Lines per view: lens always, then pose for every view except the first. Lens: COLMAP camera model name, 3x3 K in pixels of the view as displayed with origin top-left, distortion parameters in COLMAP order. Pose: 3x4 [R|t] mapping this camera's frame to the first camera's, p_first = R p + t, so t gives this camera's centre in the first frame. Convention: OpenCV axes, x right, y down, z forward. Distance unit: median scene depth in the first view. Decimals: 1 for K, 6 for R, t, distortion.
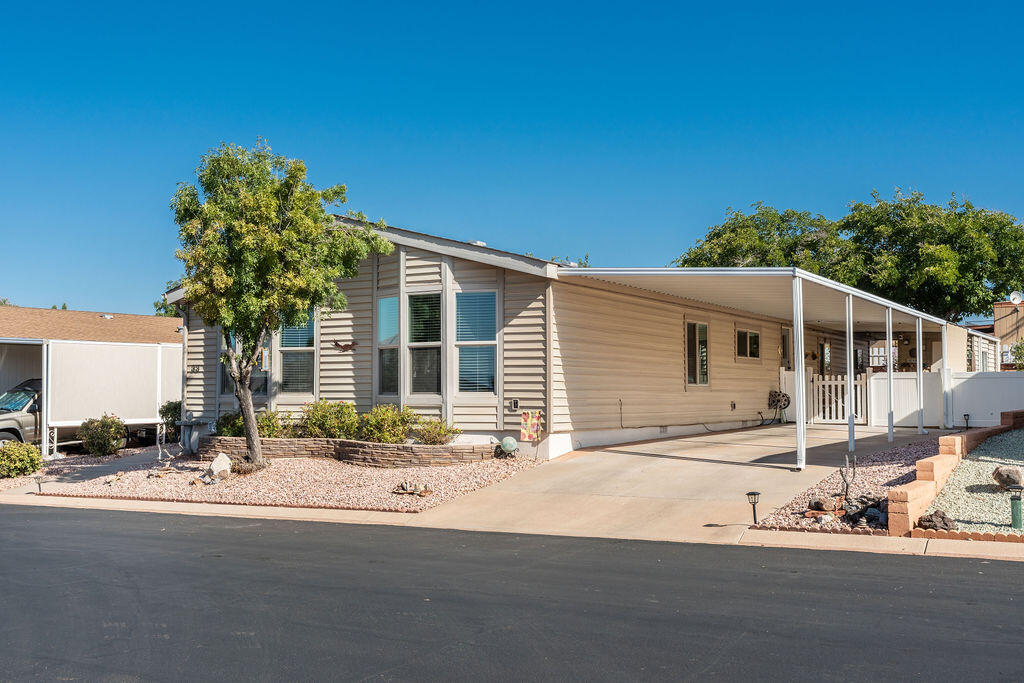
lens RADIAL K [[1019.4, 0, 511.8], [0, 1019.4, 343.4], [0, 0, 1]] dist [0.034251, 0.000000]
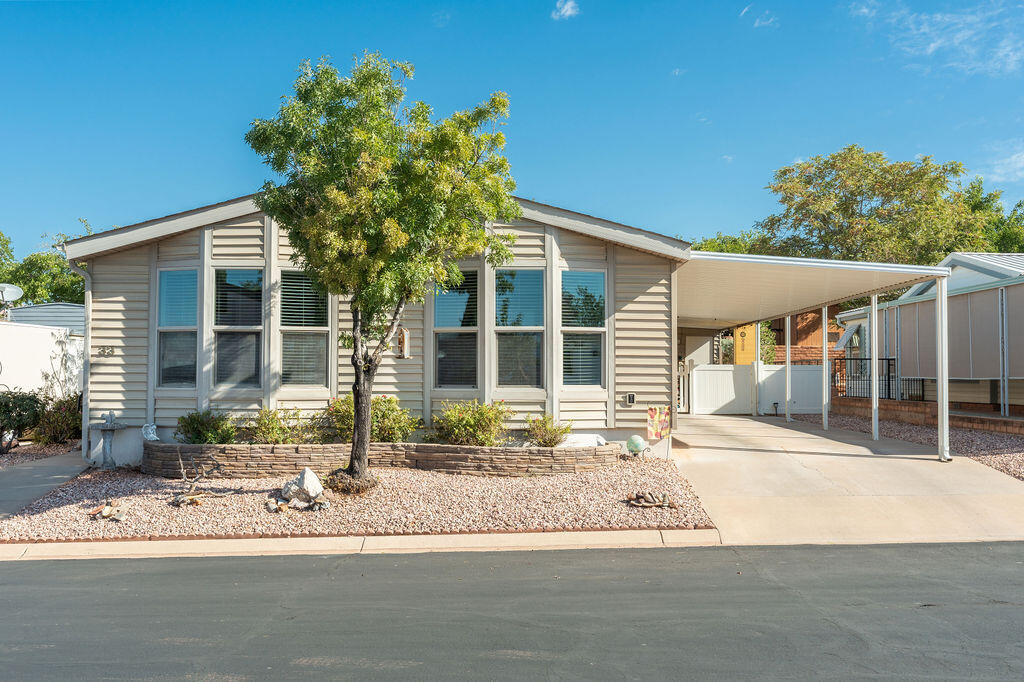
lens RADIAL K [[1019.4, 0, 512.0], [0, 1019.4, 342.5], [0, 0, 1]] dist [0.034251, 0.000000]
pose [[0.848269, 0.021753, 0.529118, -0.545114], [-0.028919, 0.999568, 0.005267, 0.008029], [-0.528775, -0.019770, 0.848532, 0.284824]]
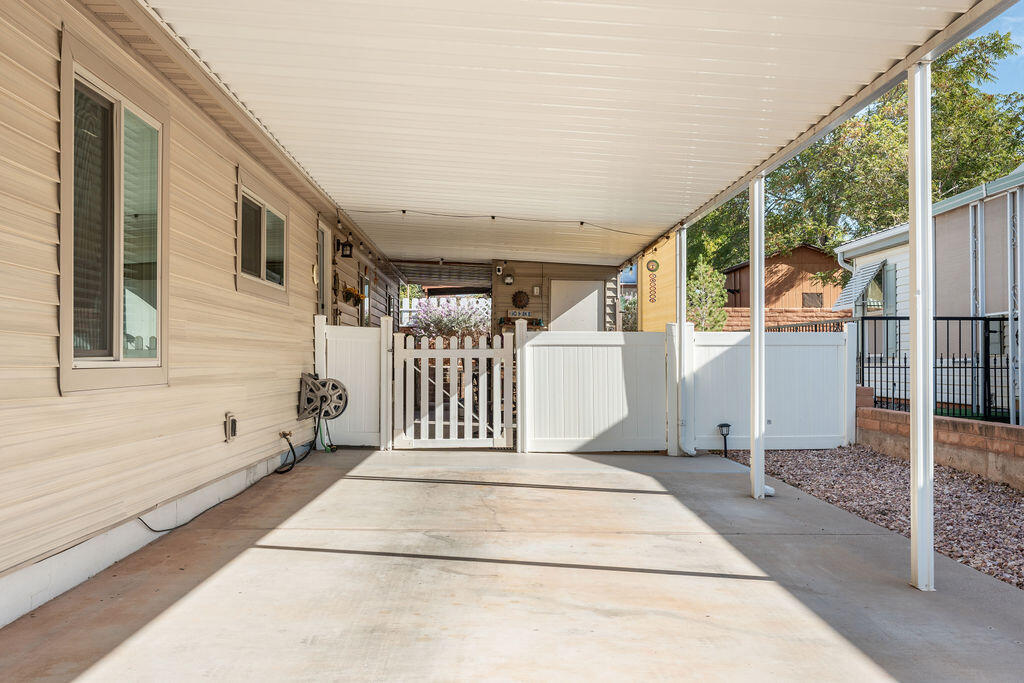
lens RADIAL K [[977.9, 0, 512.5], [0, 977.9, 344.7], [0, 0, 1]] dist [0.004797, 0.000000]
pose [[0.831964, 0.009894, 0.554742, 0.165543], [-0.027078, 0.999374, 0.022784, 0.036214], [-0.554169, -0.033977, 0.831710, 0.952375]]
